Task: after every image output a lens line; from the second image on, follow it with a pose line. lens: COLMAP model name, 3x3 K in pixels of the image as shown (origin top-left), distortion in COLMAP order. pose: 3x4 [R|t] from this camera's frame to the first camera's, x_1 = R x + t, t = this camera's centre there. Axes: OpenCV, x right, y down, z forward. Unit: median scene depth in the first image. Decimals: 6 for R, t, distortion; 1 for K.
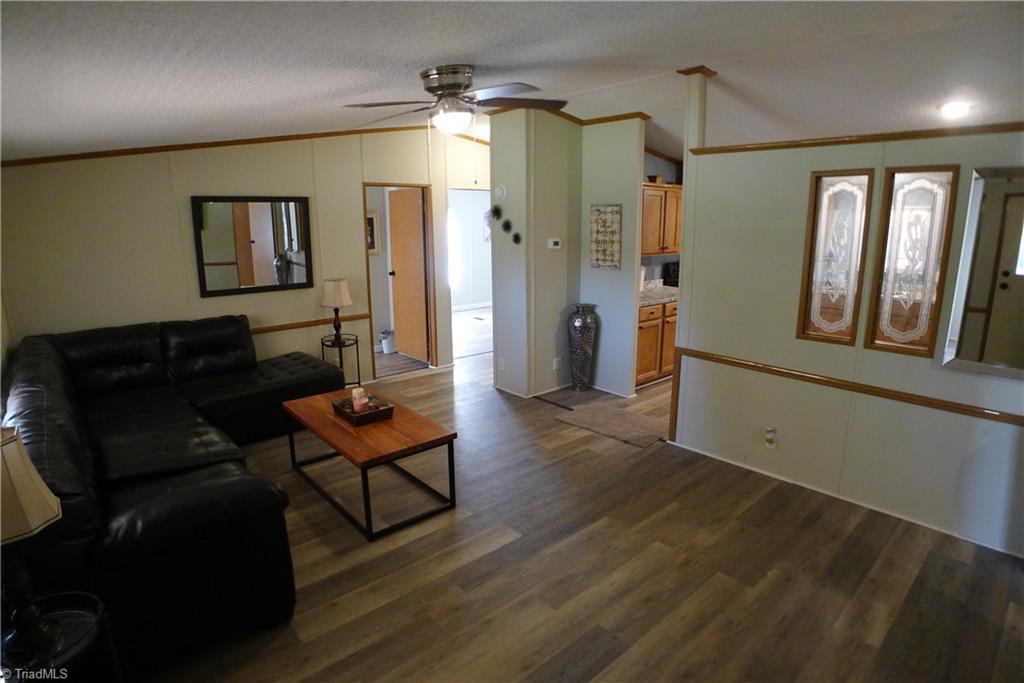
lens RADIAL K [[536.0, 0, 510.6], [0, 536.0, 336.7], [0, 0, 1]] dist [-0.114163, 0.035509]
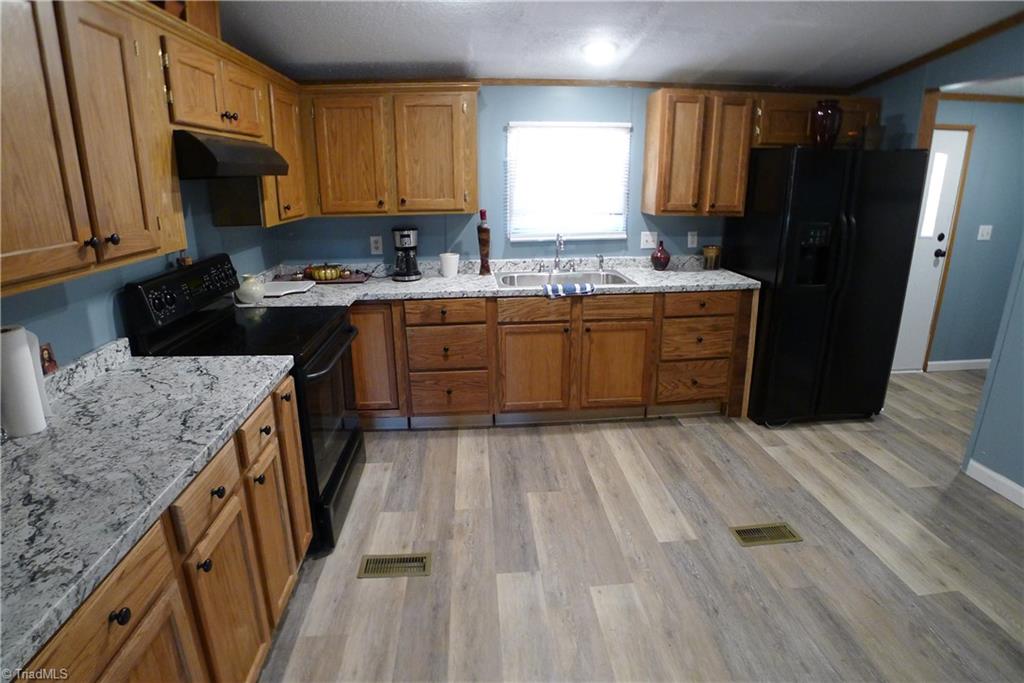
lens RADIAL K [[536.0, 0, 510.6], [0, 536.0, 336.7], [0, 0, 1]] dist [-0.114163, 0.035509]
pose [[0.598716, -0.223546, 0.769134, 0.274530], [0.170852, 0.973806, 0.150037, -0.162517], [-0.782527, 0.041579, 0.621226, 0.908175]]
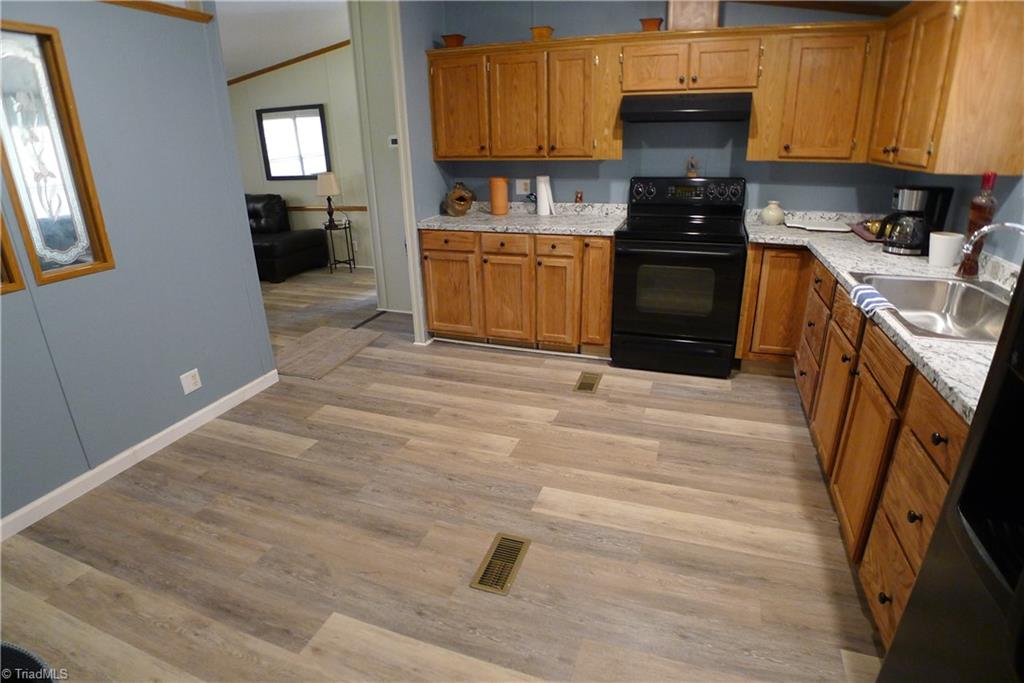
lens RADIAL K [[536.0, 0, 510.6], [0, 536.0, 336.7], [0, 0, 1]] dist [-0.114163, 0.035509]
pose [[0.489167, 0.299569, -0.819130, 1.071884], [-0.163756, 0.954008, 0.251104, -0.133239], [0.856679, 0.011305, 0.515725, 0.821043]]
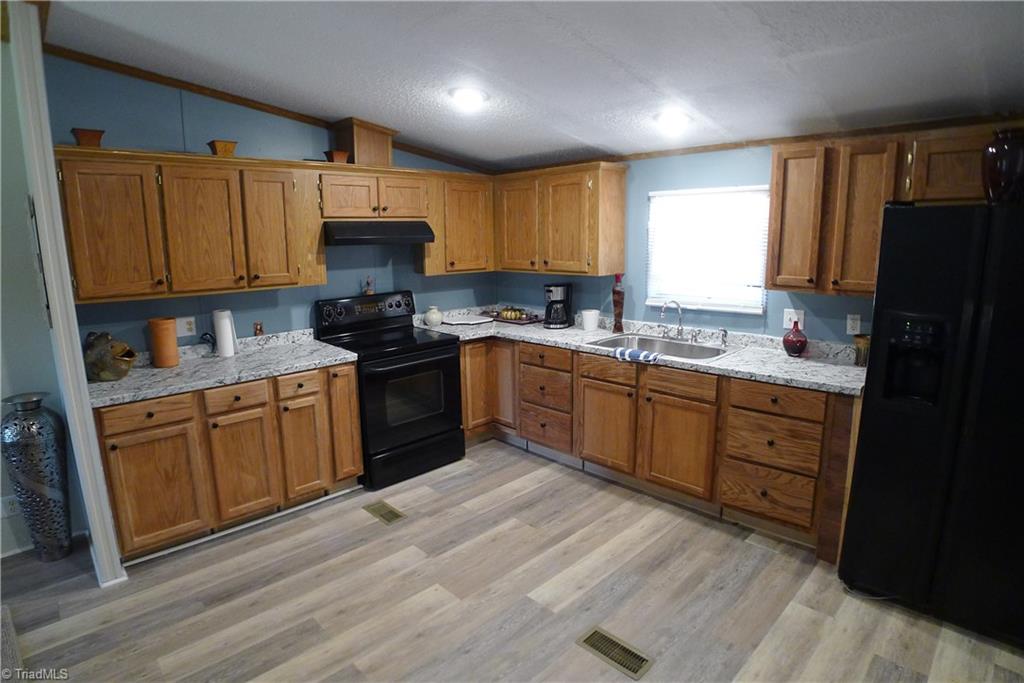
lens RADIAL K [[536.0, 0, 510.6], [0, 536.0, 336.7], [0, 0, 1]] dist [-0.114163, 0.035509]
pose [[0.998291, -0.015549, 0.056333, 0.664334], [0.017167, 0.999450, -0.028357, -0.112548], [-0.055861, 0.029276, 0.998009, 0.589254]]
